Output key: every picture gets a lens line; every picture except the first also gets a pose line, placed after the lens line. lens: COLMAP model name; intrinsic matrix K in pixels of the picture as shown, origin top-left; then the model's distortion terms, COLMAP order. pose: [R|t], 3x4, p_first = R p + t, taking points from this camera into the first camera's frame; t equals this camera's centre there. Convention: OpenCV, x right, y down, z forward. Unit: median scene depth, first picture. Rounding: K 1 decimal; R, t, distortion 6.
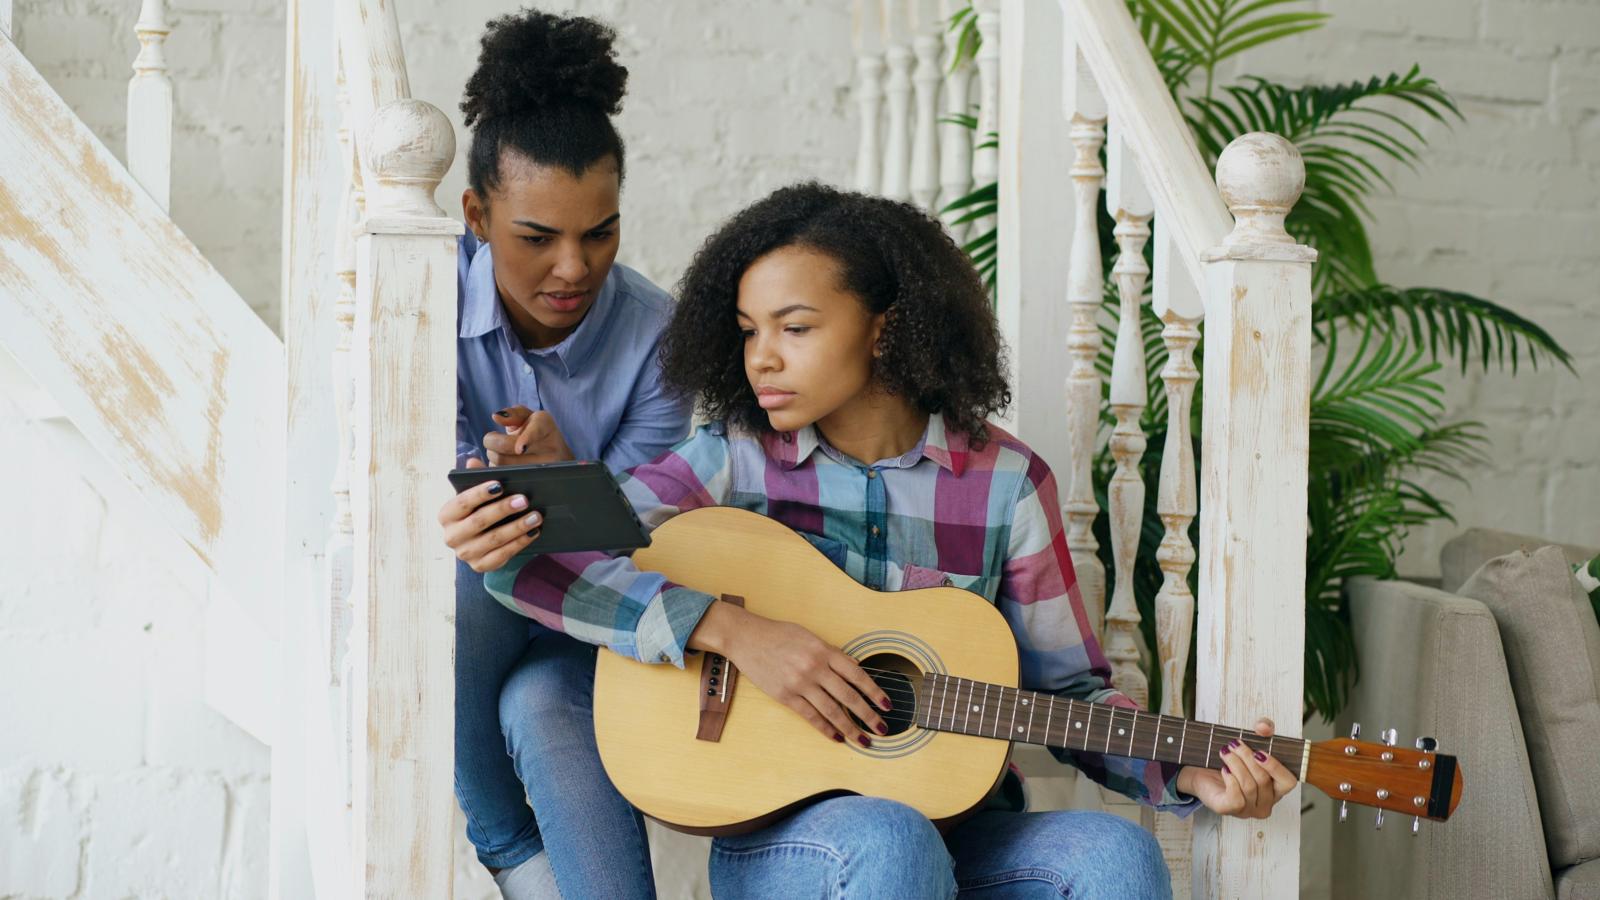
lens RADIAL K [[3967.3, 0, 800.0], [0, 3967.3, 450.0], [0, 0, 1]] dist [-0.103941, -0.145885]
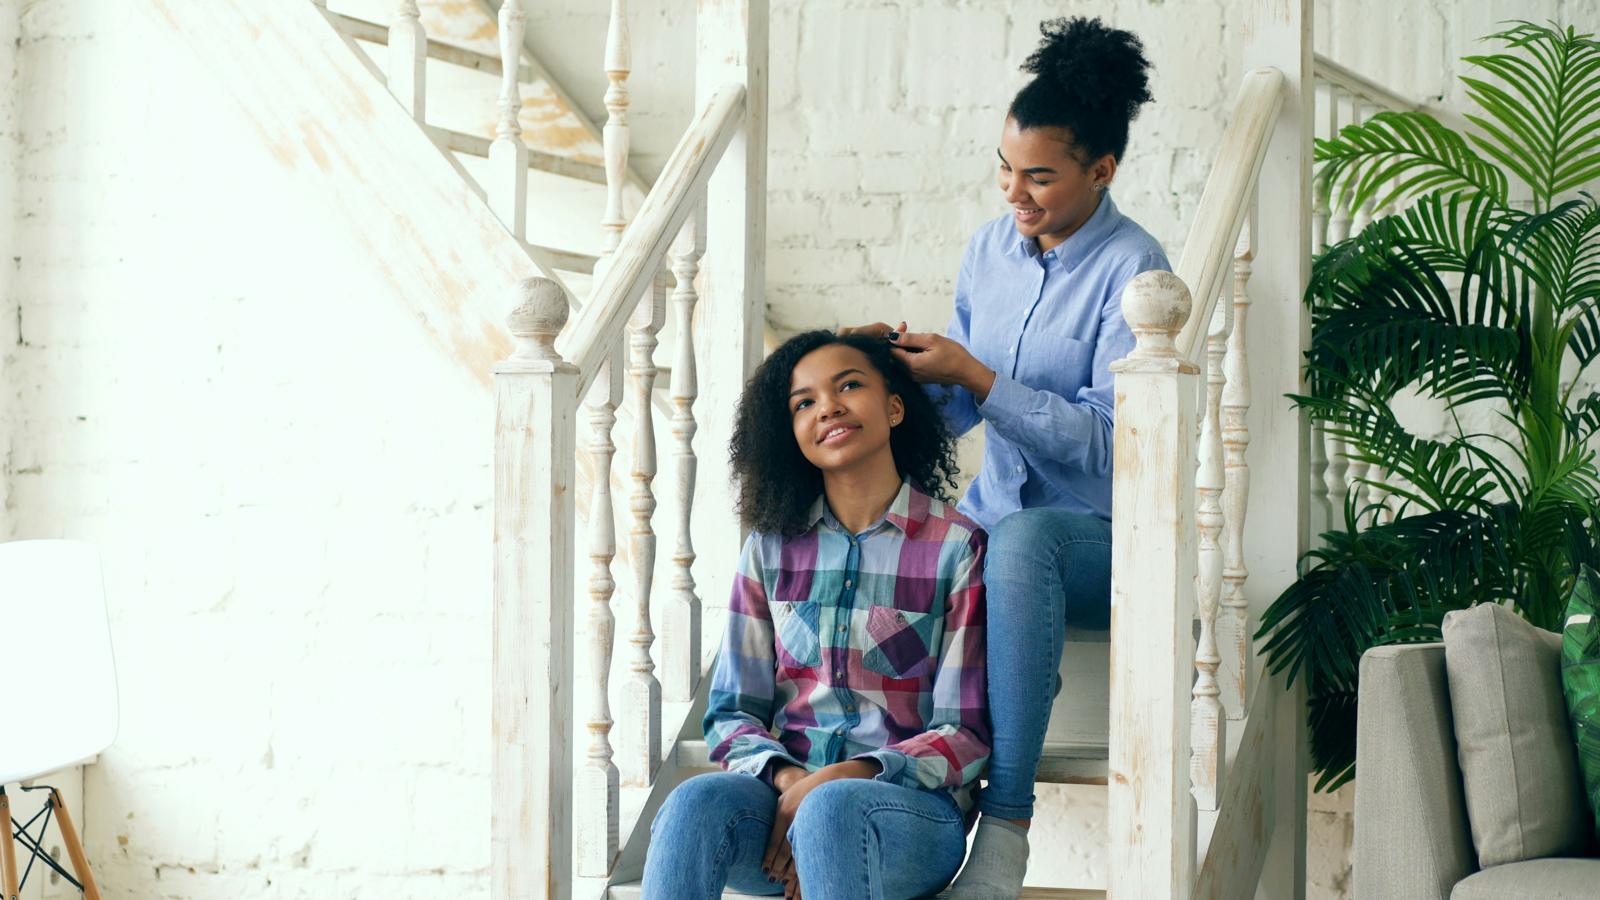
lens RADIAL K [[3967.3, 0, 800.0], [0, 3967.3, 450.0], [0, 0, 1]] dist [-0.103941, -0.145885]
pose [[0.819716, -0.017016, -0.572518, 0.752073], [0.000668, 0.999586, -0.028753, 0.013312], [0.572770, 0.023187, 0.819388, -0.098582]]
